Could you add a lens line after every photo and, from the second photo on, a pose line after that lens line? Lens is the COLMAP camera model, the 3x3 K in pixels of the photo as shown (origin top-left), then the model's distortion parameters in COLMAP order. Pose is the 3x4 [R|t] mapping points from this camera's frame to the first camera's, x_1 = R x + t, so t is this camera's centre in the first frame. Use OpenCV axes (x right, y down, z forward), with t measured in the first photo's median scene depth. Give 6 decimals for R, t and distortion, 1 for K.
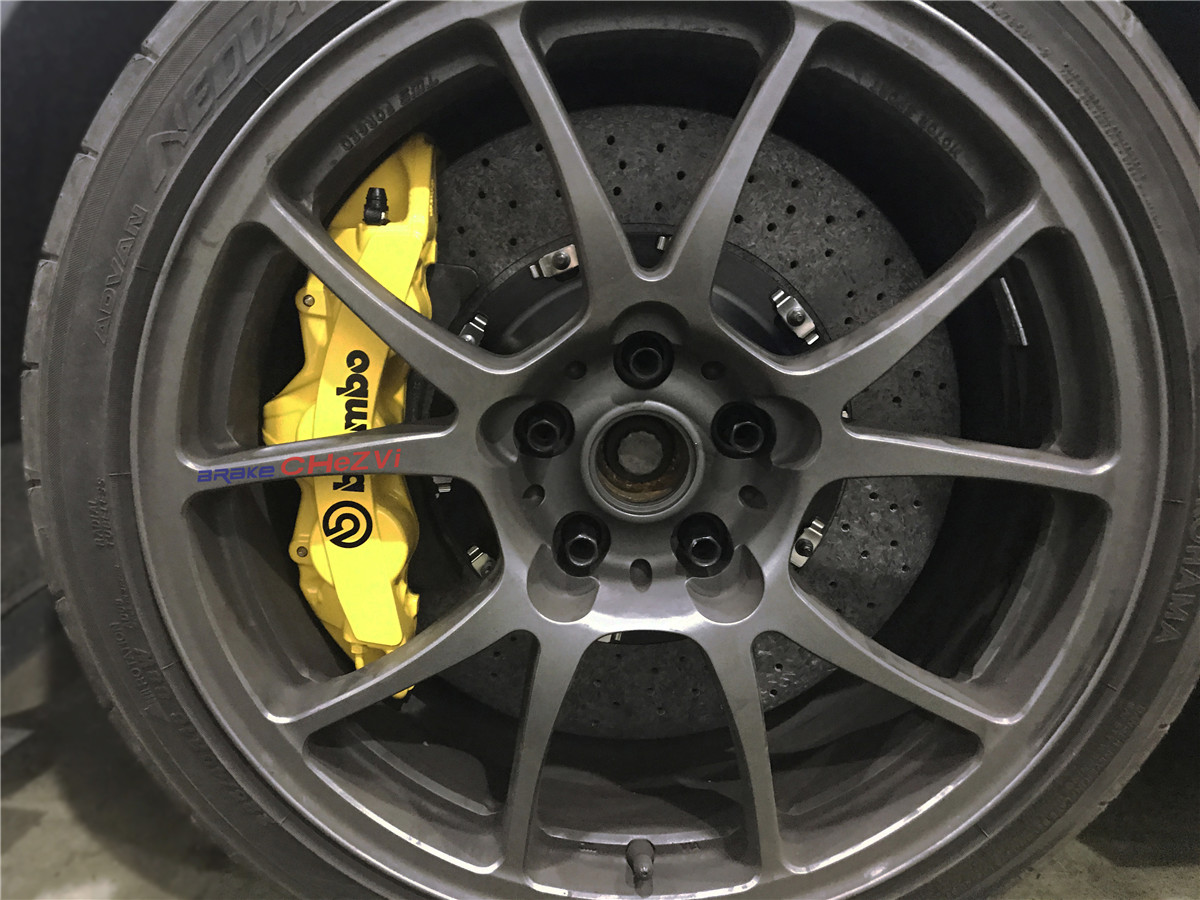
lens RADIAL K [[982.5, 0, 602.5], [0, 982.5, 458.7], [0, 0, 1]] dist [0.044967, -0.055939]
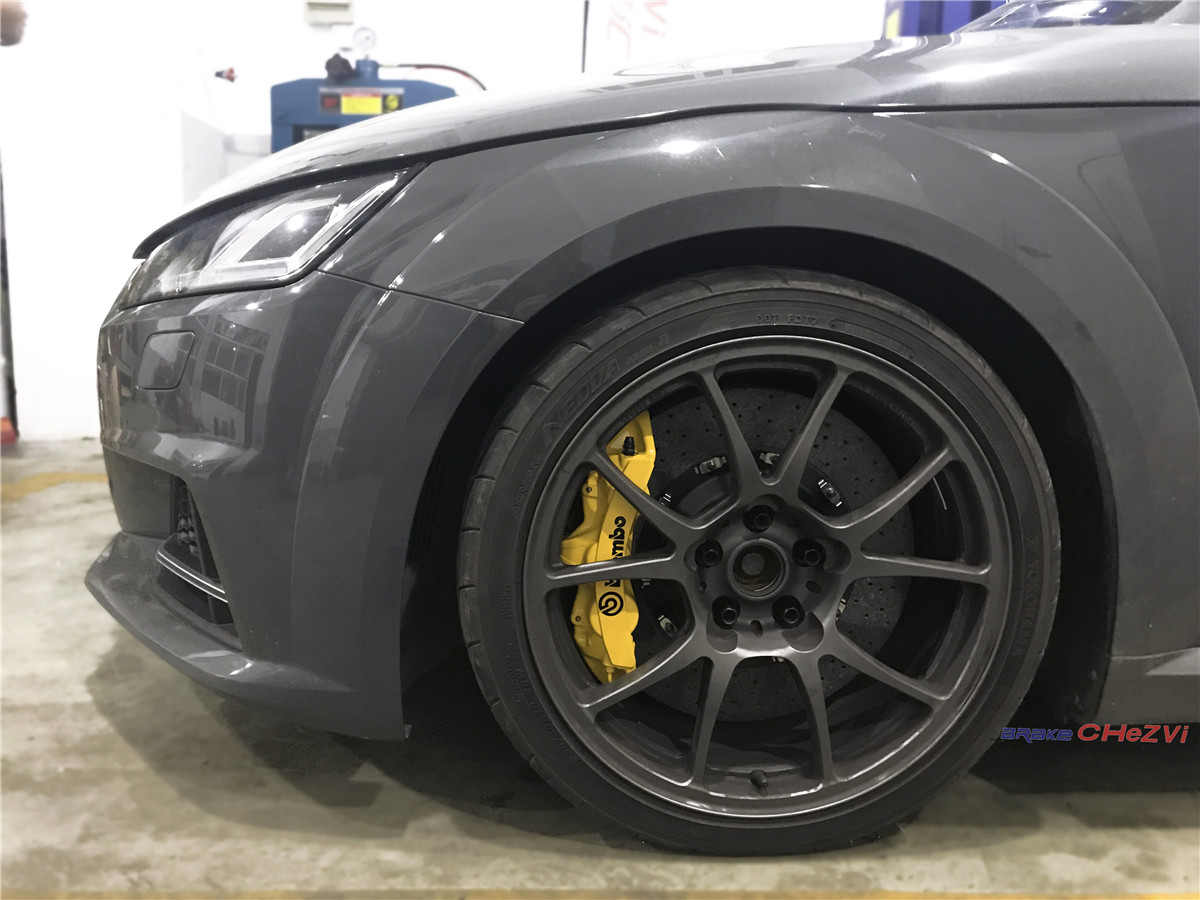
lens RADIAL K [[982.5, 0, 602.5], [0, 982.5, 458.7], [0, 0, 1]] dist [0.044967, -0.055939]
pose [[0.997683, -0.007689, 0.067594, -0.404450], [0.012452, 0.997447, -0.070318, -0.084706], [-0.066881, 0.070997, 0.995232, -0.960090]]
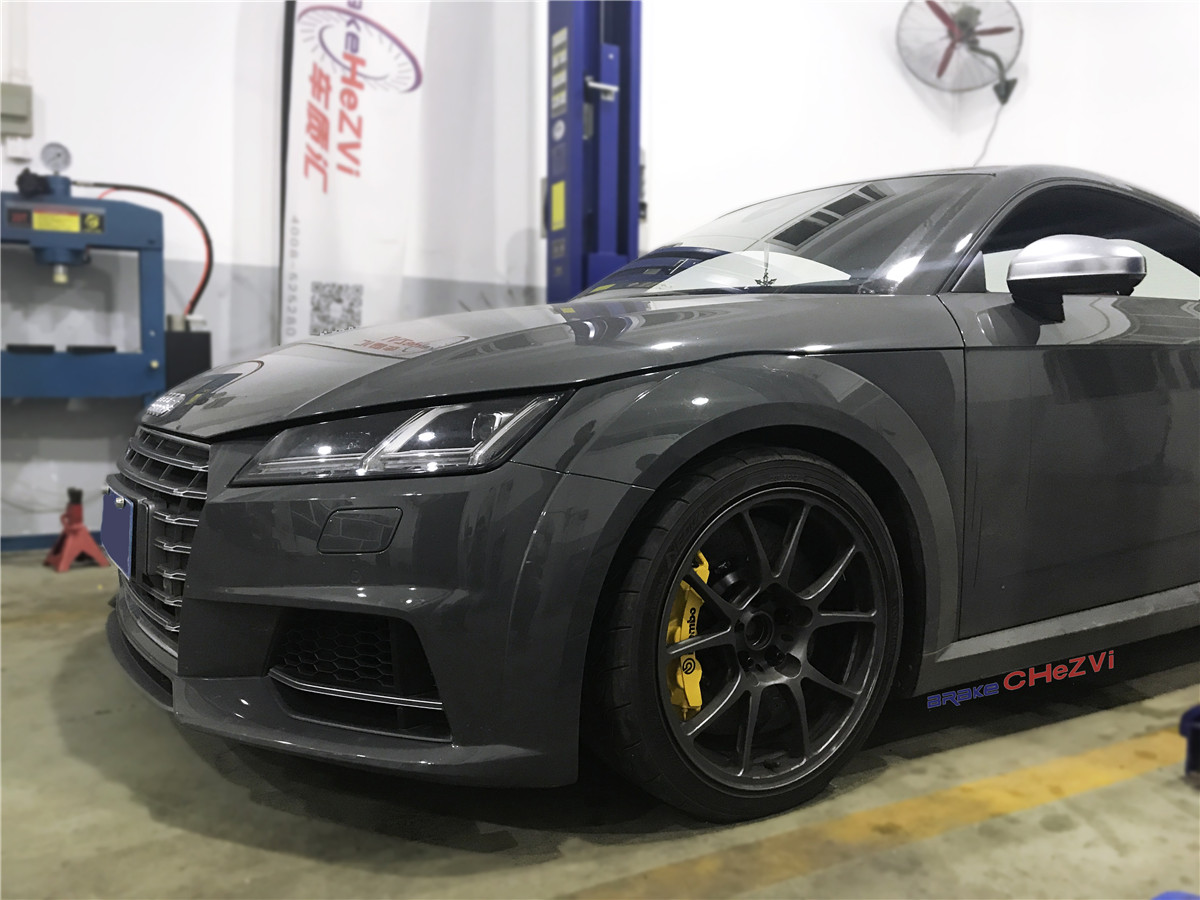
lens RADIAL K [[982.5, 0, 602.5], [0, 982.5, 458.7], [0, 0, 1]] dist [0.044967, -0.055939]
pose [[0.847514, -0.049383, 0.528471, -2.031391], [0.124587, 0.986354, -0.107630, -0.265716], [-0.515944, 0.157059, 0.842101, -1.483780]]
